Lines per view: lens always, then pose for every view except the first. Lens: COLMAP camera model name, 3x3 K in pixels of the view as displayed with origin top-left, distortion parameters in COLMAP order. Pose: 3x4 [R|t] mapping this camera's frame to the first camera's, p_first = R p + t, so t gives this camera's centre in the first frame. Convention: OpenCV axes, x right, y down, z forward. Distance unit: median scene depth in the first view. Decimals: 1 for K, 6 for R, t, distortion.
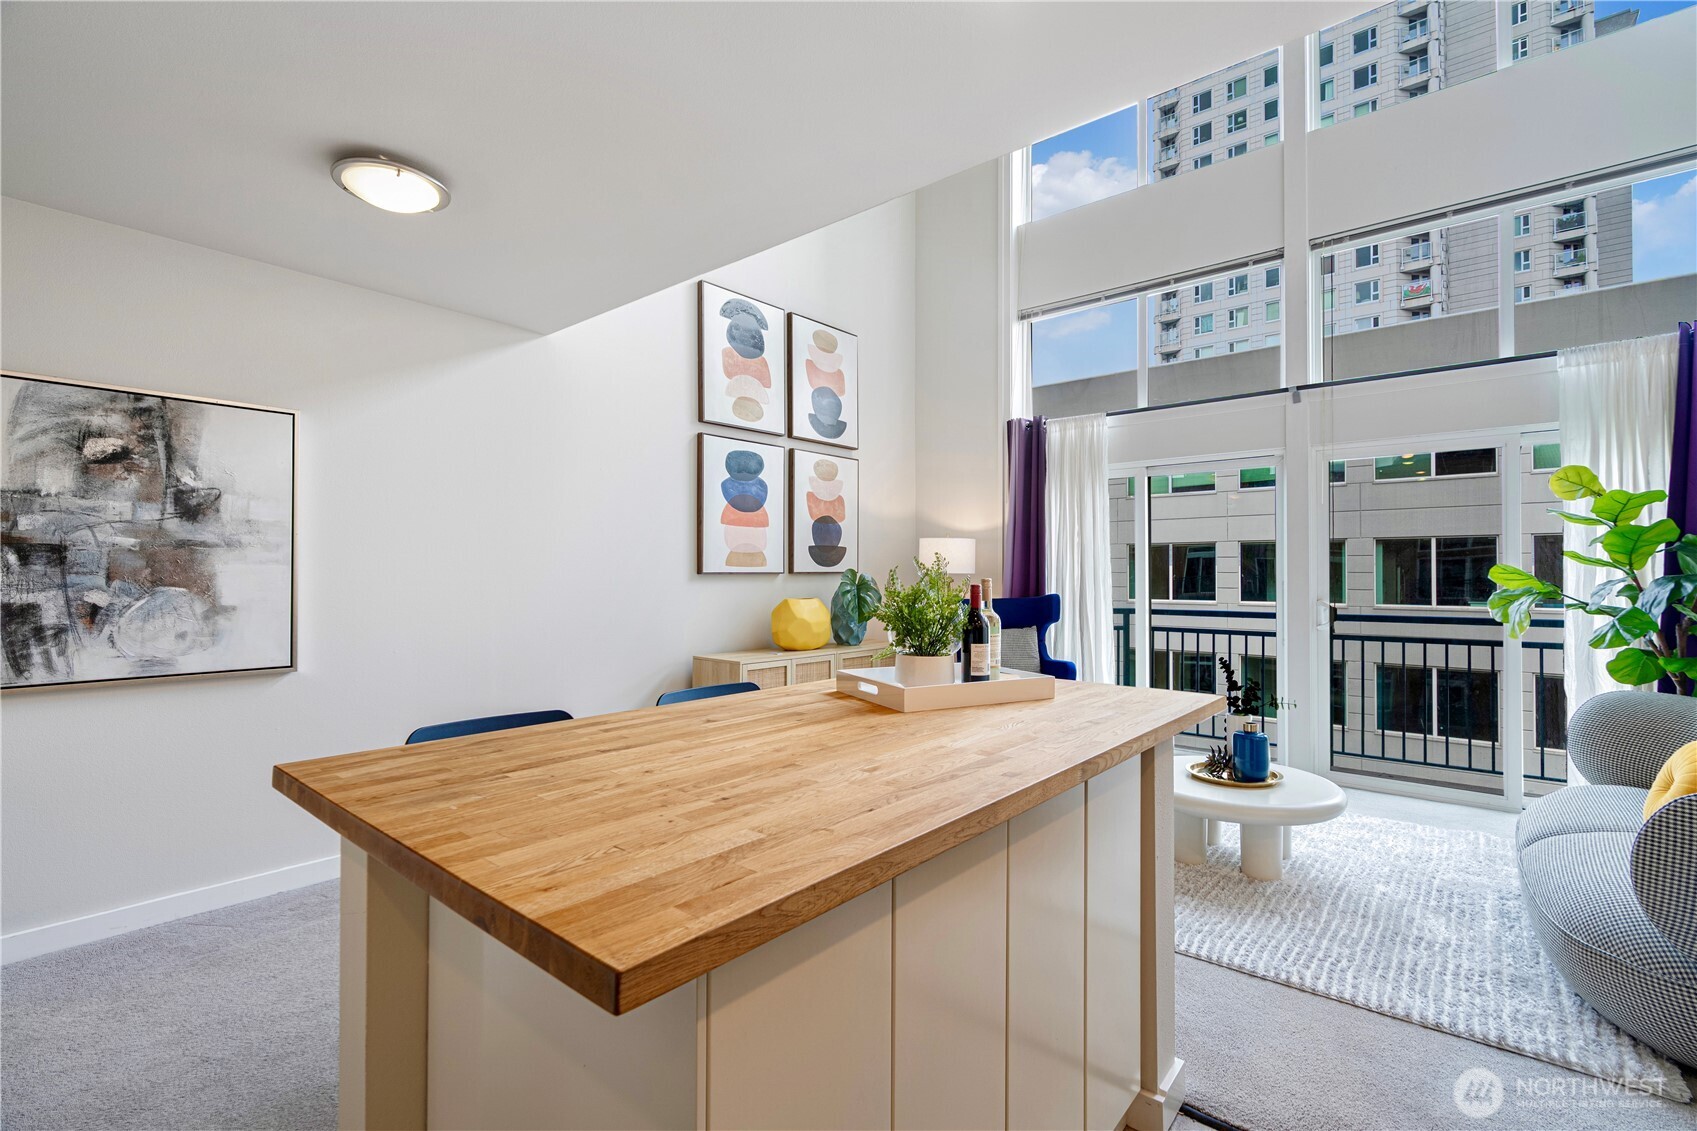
lens RADIAL K [[756.8, 0, 848.5], [0, 756.8, 565.5], [0, 0, 1]] dist [-0.002522, -0.000409]
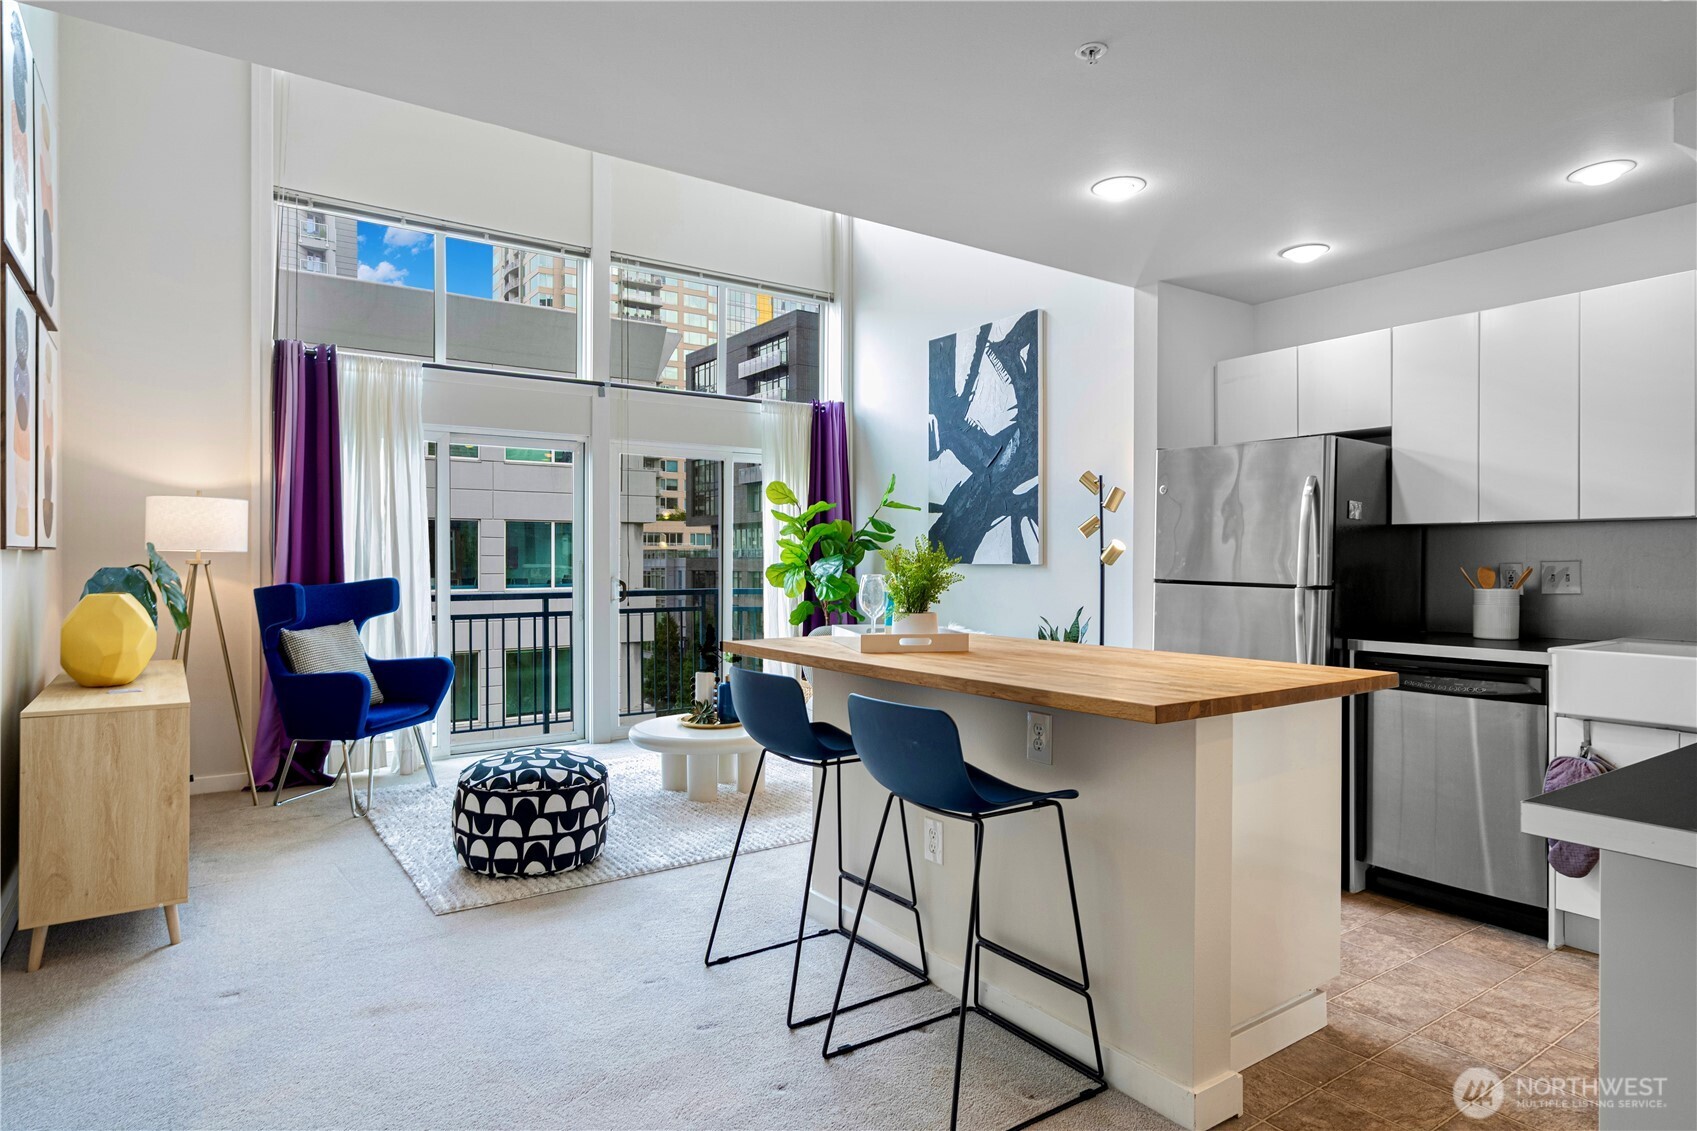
lens RADIAL K [[968.7, 0, 848.5], [0, 968.7, 565.5], [0, 0, 1]] dist [-0.001300, 0.000483]
pose [[0.262980, -0.000948, 0.964801, -0.589416], [-0.014396, 0.999884, 0.004906, 0.011925], [-0.964694, -0.015180, 0.262936, 0.262055]]
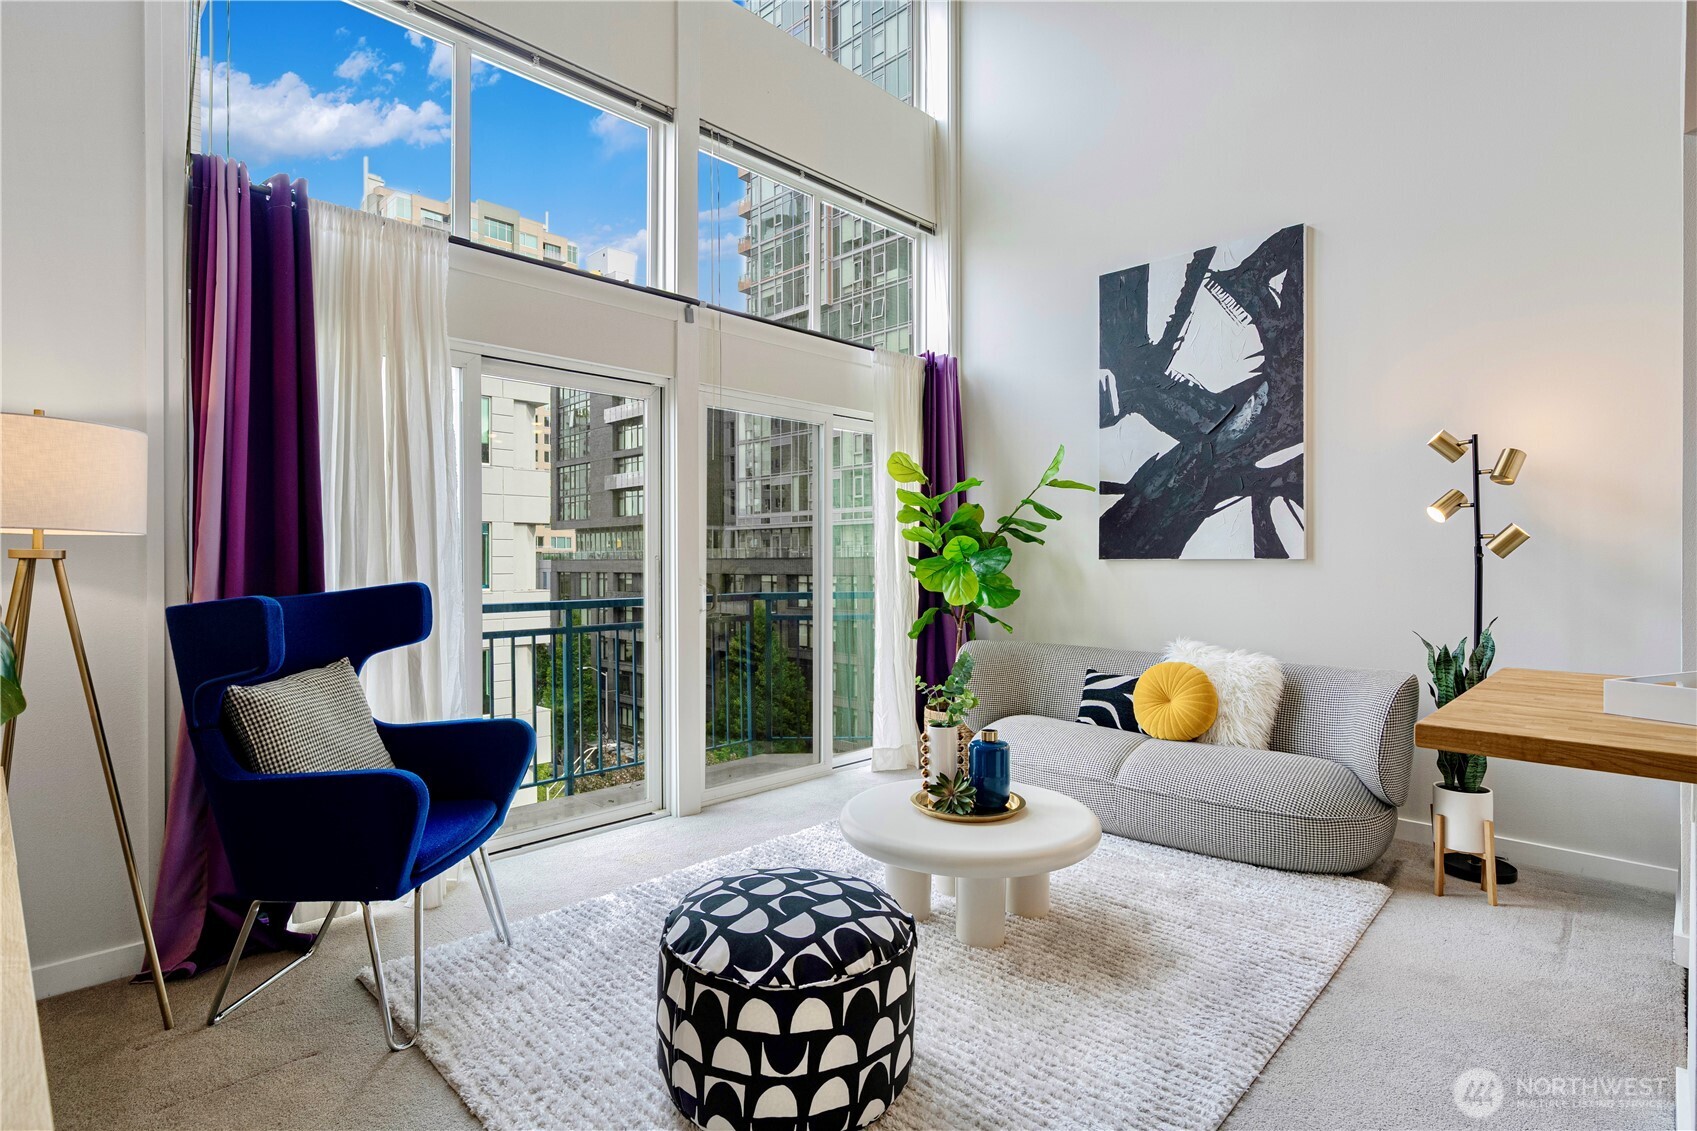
lens RADIAL K [[860.1, 0, 848.5], [0, 860.1, 565.5], [0, 0, 1]] dist [-0.000929, -0.000016]
pose [[0.085912, -0.000359, 0.996303, -0.231145], [-0.011218, 0.999936, 0.001327, 0.022668], [-0.996240, -0.011291, 0.085902, 0.689571]]
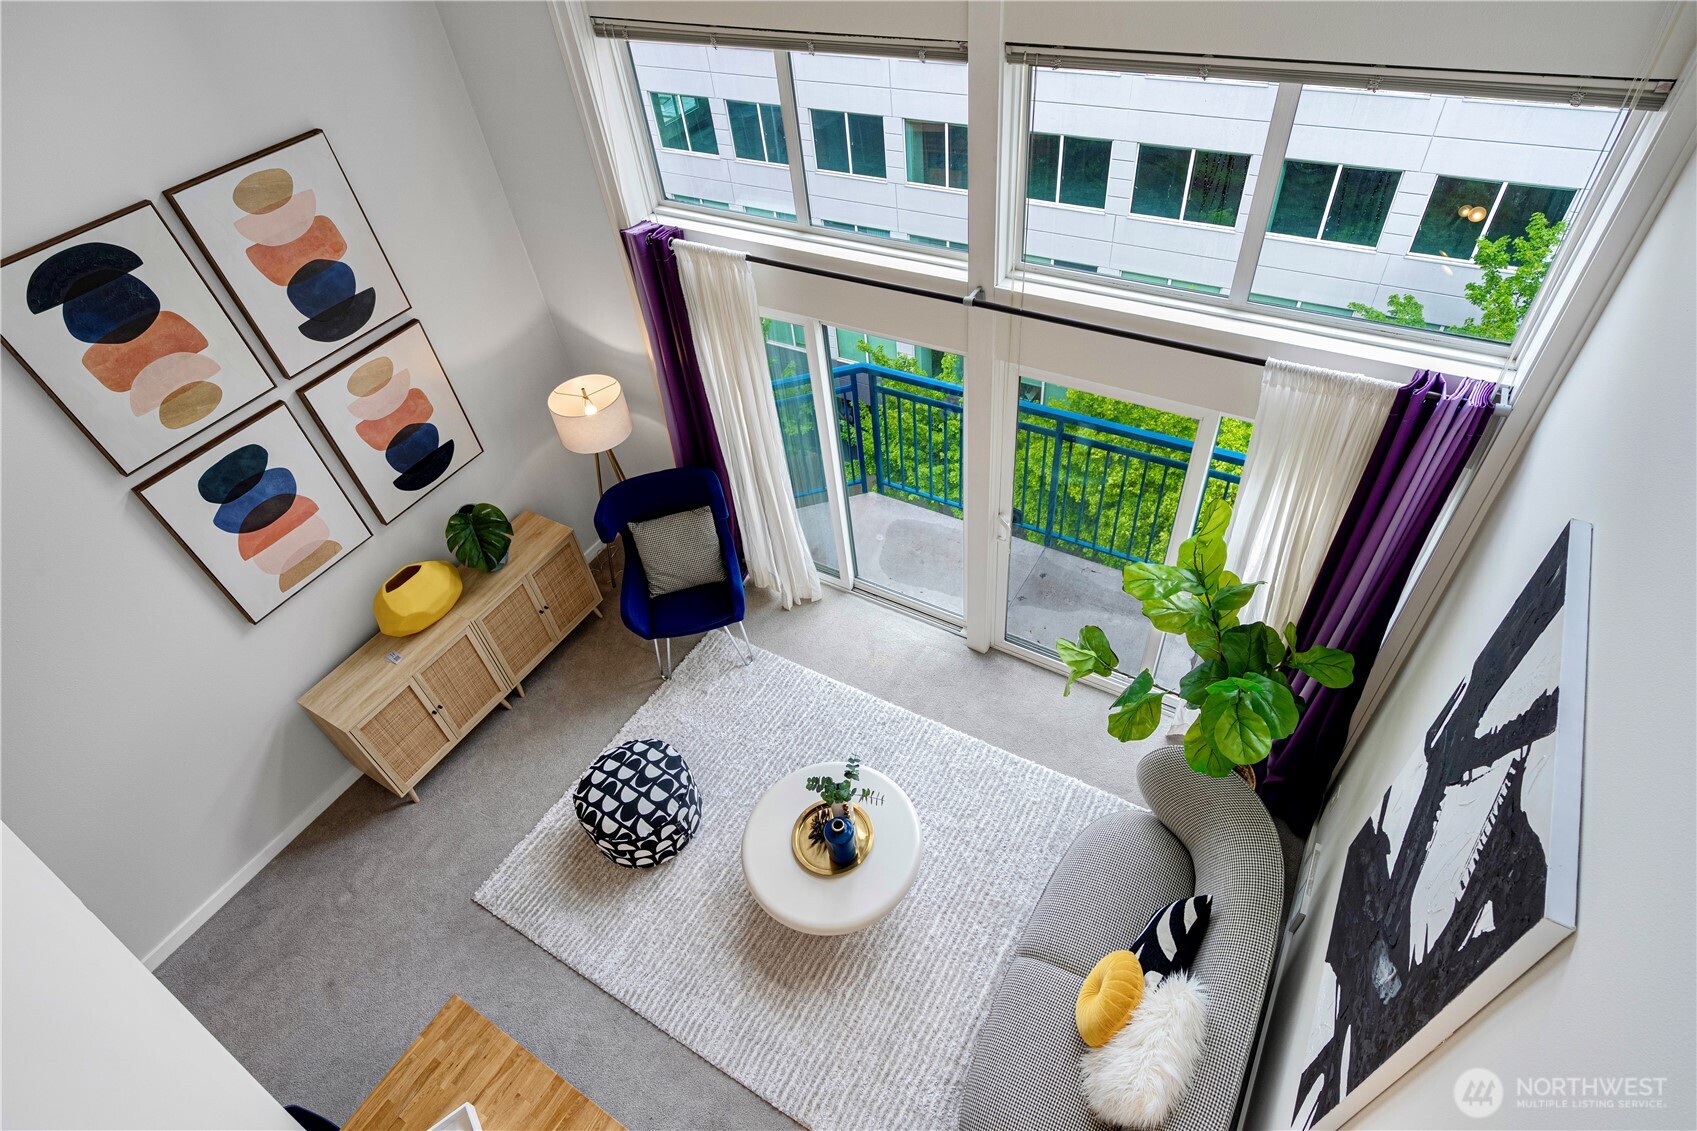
lens RADIAL K [[860.1, 0, 848.5], [0, 860.1, 565.5], [0, 0, 1]] dist [-0.000929, -0.000016]
pose [[0.982716, -0.179491, 0.045299, 0.355564], [0.093660, 0.693161, 0.714672, -0.561934], [-0.159677, -0.698077, 0.697991, 0.270174]]
